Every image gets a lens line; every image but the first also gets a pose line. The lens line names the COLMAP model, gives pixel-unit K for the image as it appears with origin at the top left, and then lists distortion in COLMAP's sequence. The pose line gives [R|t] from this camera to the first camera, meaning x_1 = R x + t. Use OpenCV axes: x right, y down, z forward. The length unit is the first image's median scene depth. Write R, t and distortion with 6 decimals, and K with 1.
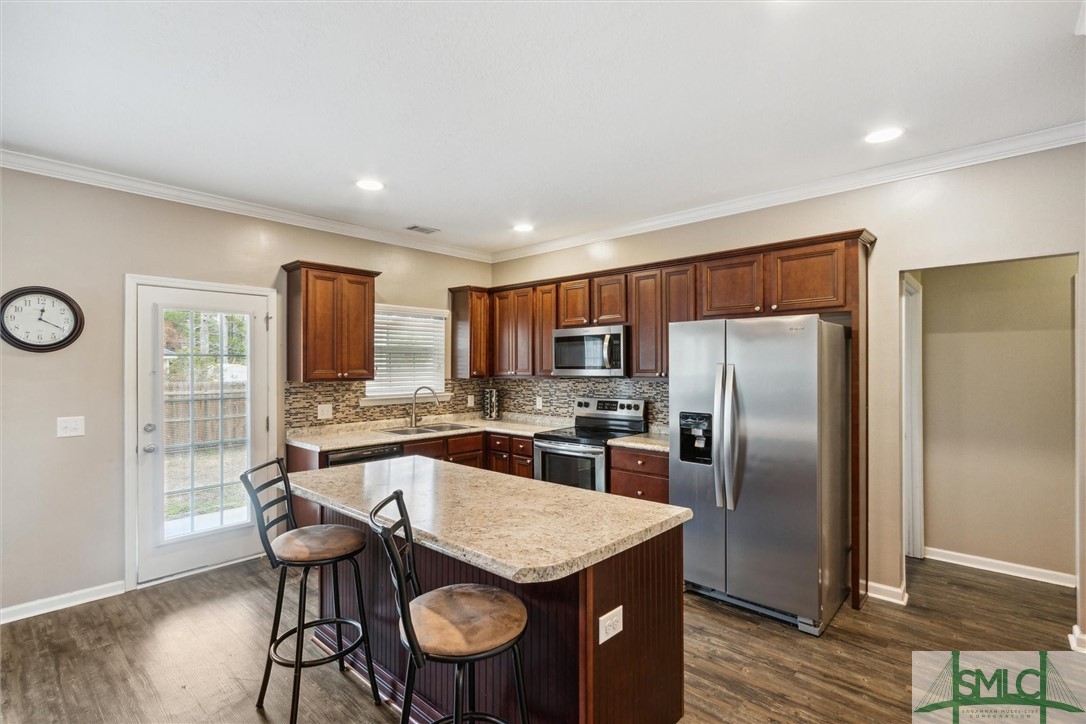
lens RADIAL K [[518.8, 0, 543.1], [0, 518.8, 364.2], [0, 0, 1]] dist [0.006167, 0.000824]
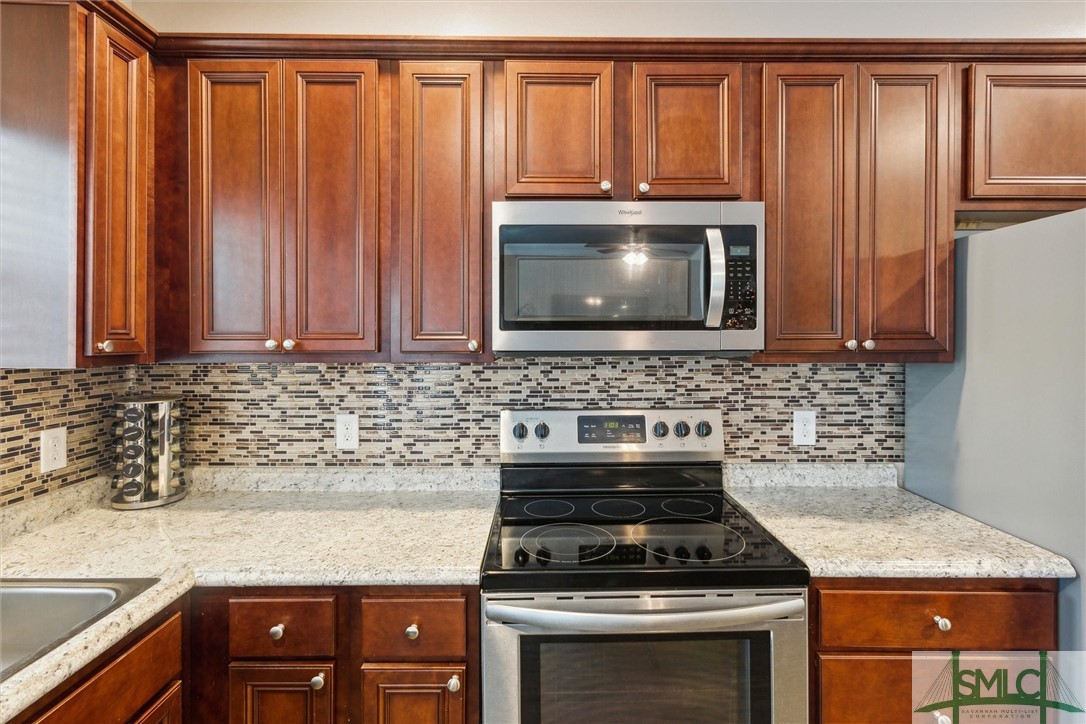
lens RADIAL K [[518.8, 0, 542.8], [0, 518.8, 339.5], [0, 0, 1]] dist [0.006167, 0.000824]
pose [[0.729239, 0.000558, 0.684258, -0.155638], [-0.004484, 0.999982, 0.003963, 0.012834], [-0.684244, -0.005958, 0.729229, 0.702685]]
